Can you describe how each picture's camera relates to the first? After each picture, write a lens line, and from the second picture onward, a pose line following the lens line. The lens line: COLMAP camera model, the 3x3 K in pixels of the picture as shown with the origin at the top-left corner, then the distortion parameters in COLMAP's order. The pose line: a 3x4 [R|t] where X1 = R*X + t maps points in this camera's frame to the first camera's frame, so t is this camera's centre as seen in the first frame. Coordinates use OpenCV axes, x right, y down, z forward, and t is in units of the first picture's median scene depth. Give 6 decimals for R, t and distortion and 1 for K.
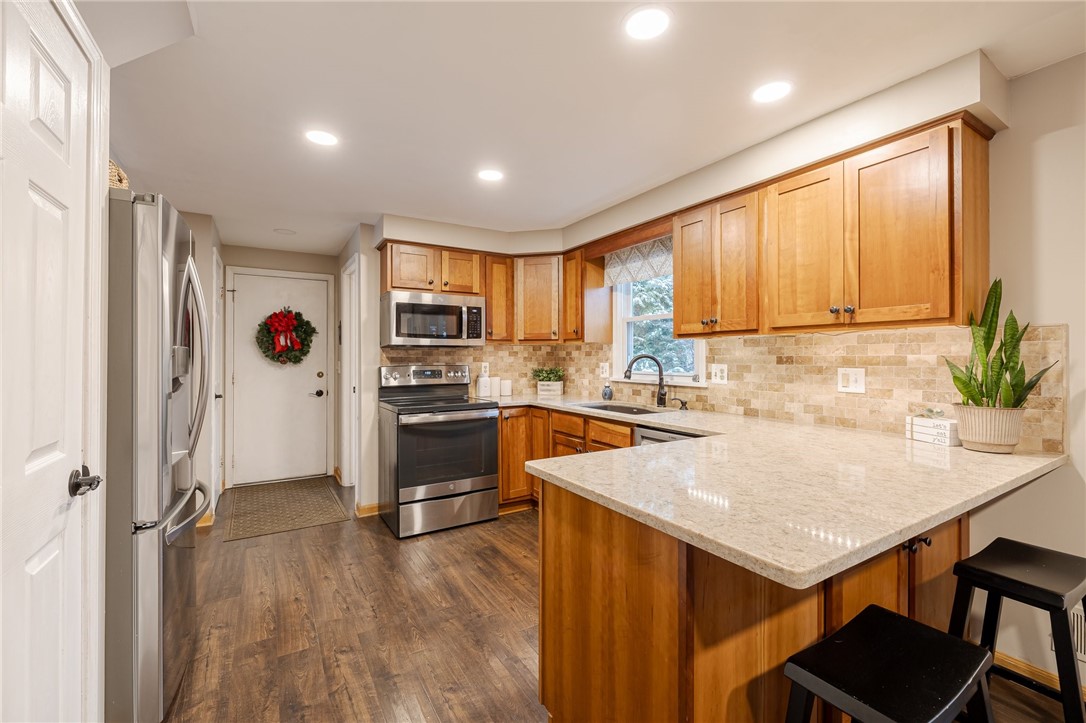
lens RADIAL K [[453.5, 0, 544.1], [0, 453.5, 355.9], [0, 0, 1]] dist [-0.002960, 0.000360]
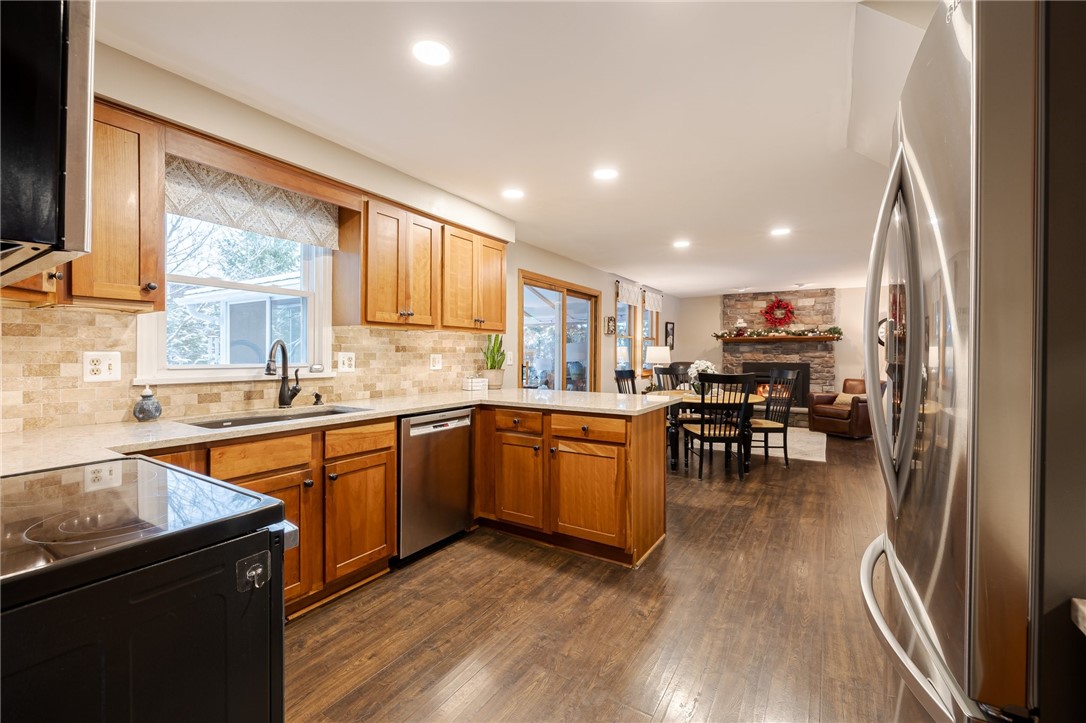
lens RADIAL K [[453.5, 0, 541.7], [0, 453.5, 355.9], [0, 0, 1]] dist [-0.002960, 0.000360]
pose [[-0.442687, -0.000038, 0.896676, -0.558388], [-0.002619, 0.999996, -0.001250, 0.020786], [-0.896672, -0.002901, -0.442685, 0.842075]]
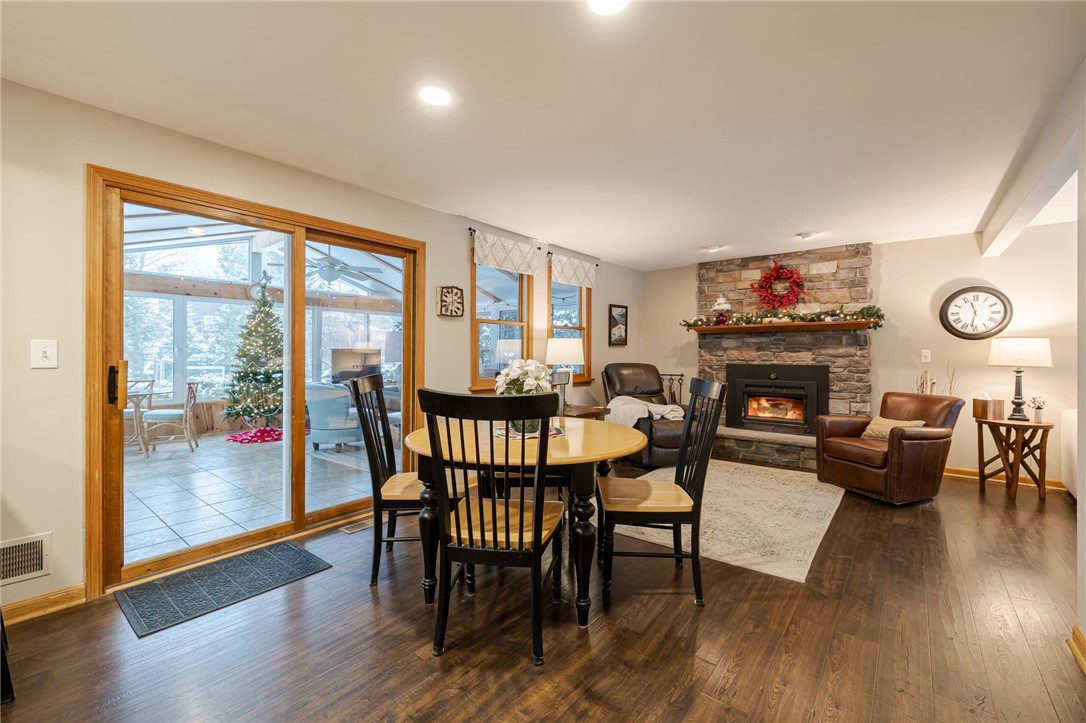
lens RADIAL K [[453.5, 0, 541.5], [0, 453.5, 356.5], [0, 0, 1]] dist [-0.002960, 0.000360]
pose [[-0.335565, 0.000875, 0.942017, -0.166084], [-0.003484, 0.999992, -0.002170, 0.028348], [-0.942011, -0.004010, -0.335559, -0.008588]]
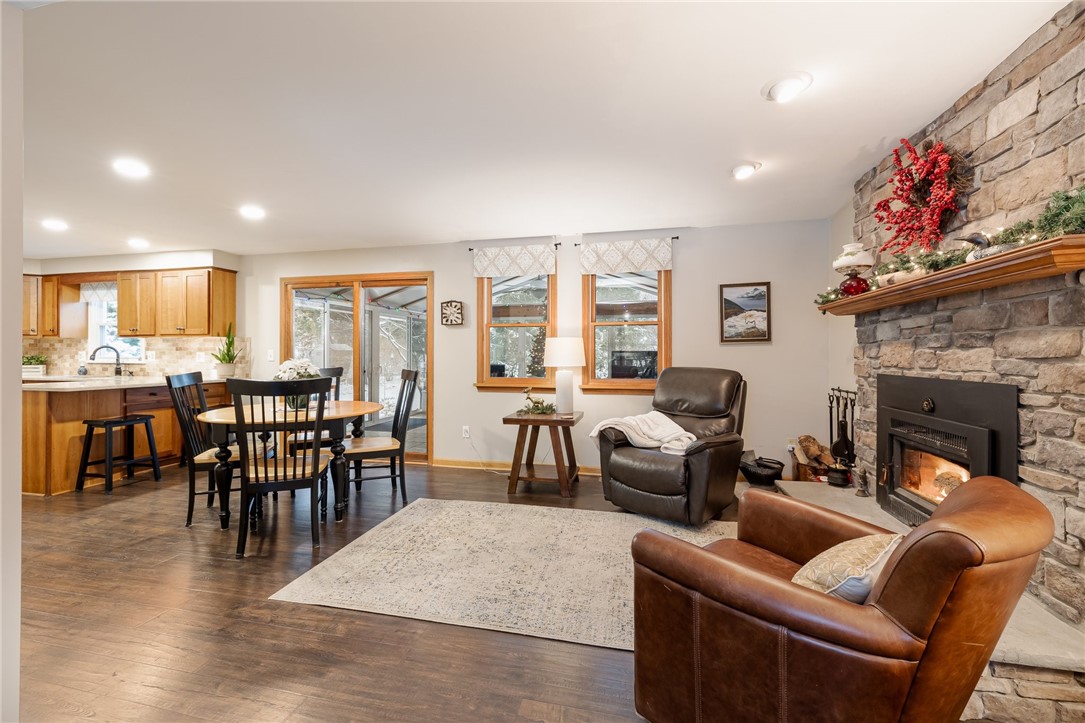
lens RADIAL K [[453.1, 0, 544.9], [0, 453.1, 357.8], [0, 0, 1]] dist [-0.002960, 0.000360]
pose [[0.697207, 0.001634, 0.716868, 0.137817], [-0.006604, 0.999970, 0.004143, 0.021544], [-0.716840, -0.007623, 0.697196, -1.246652]]
